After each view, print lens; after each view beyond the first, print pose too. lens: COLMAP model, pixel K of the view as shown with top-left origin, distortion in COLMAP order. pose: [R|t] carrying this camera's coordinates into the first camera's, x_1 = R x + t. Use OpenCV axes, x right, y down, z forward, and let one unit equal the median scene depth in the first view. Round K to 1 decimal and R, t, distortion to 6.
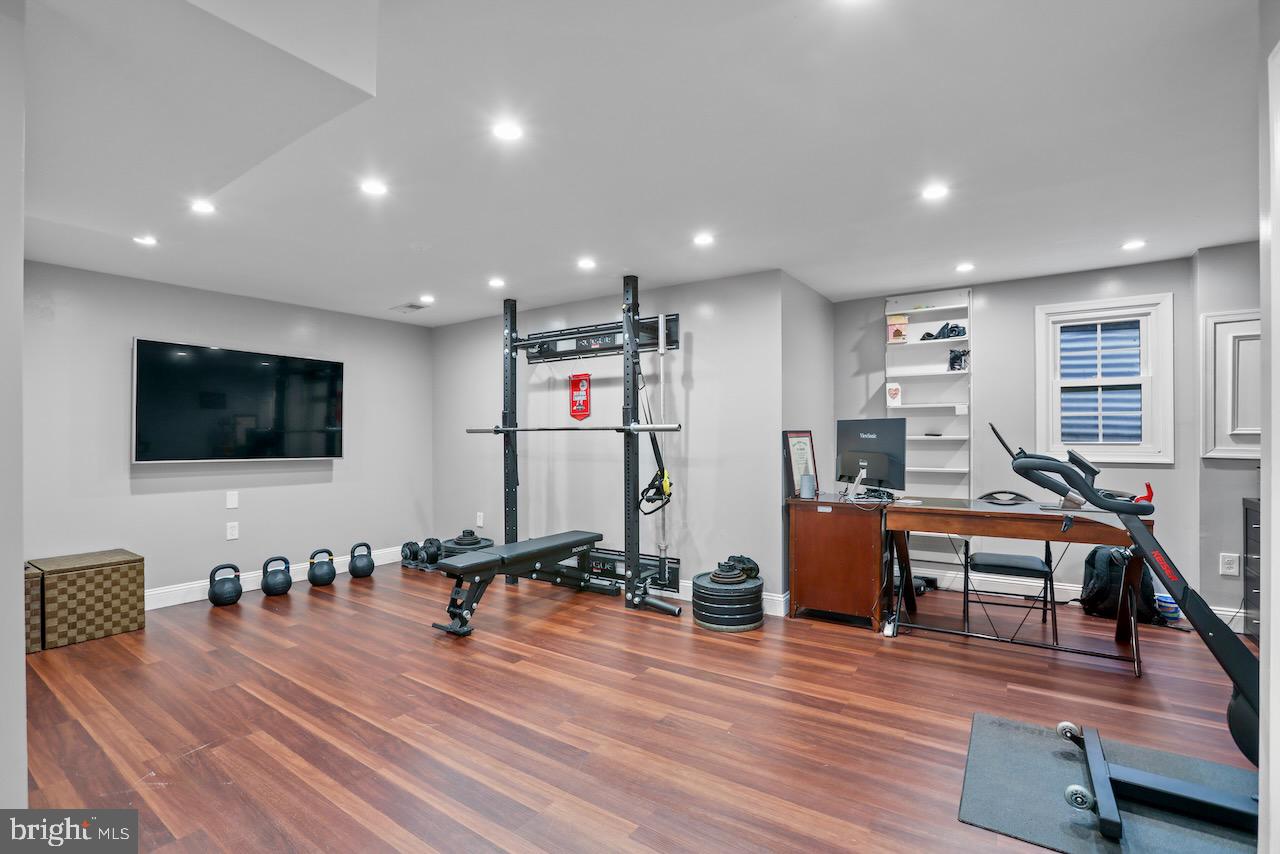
lens RADIAL K [[585.0, 0, 632.7], [0, 585.0, 433.2], [0, 0, 1]] dist [-0.050990, 0.014949]
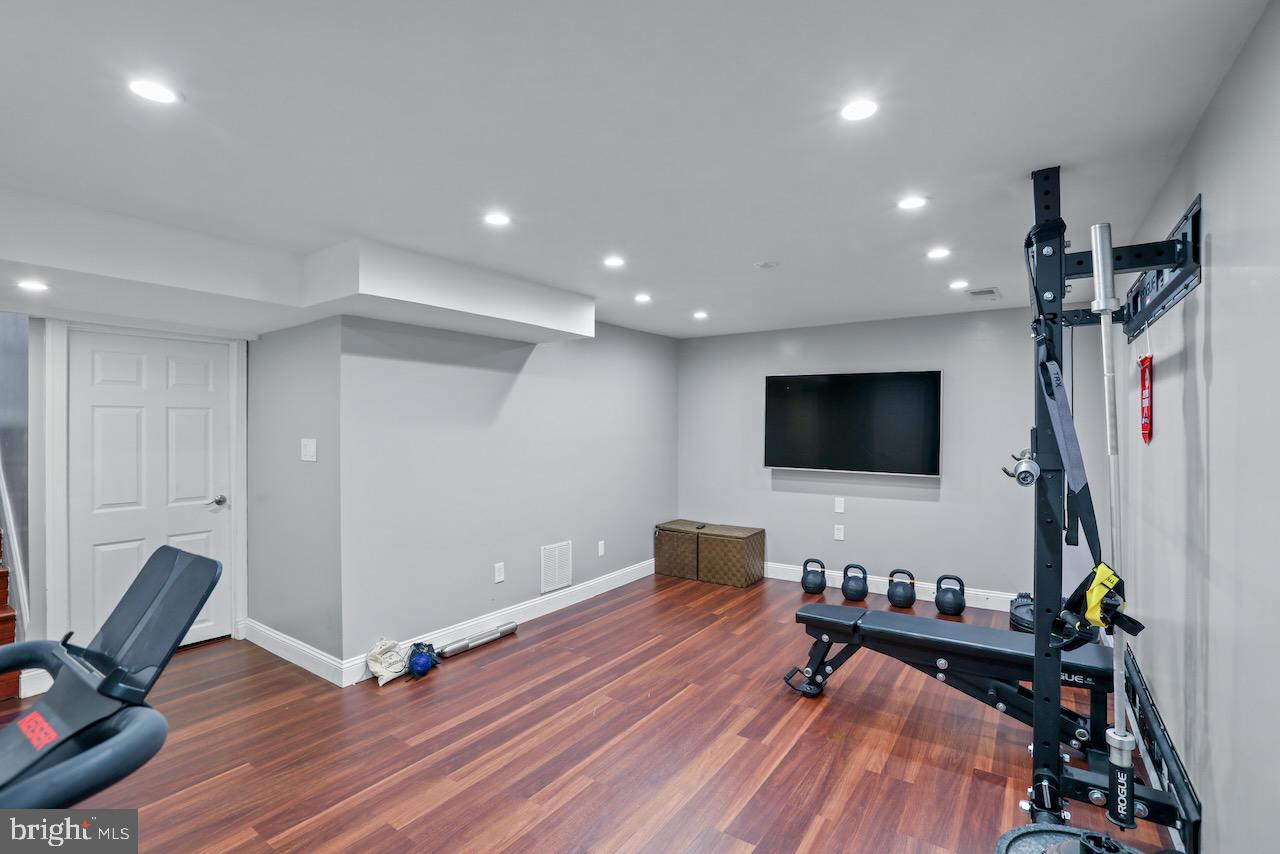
lens RADIAL K [[585.0, 0, 630.8], [0, 585.0, 419.9], [0, 0, 1]] dist [-0.050990, 0.014949]
pose [[-0.005780, -0.009557, -0.999938, 0.508808], [0.003130, 0.999949, -0.009575, -0.048214], [0.999978, -0.003185, -0.005750, 0.658909]]
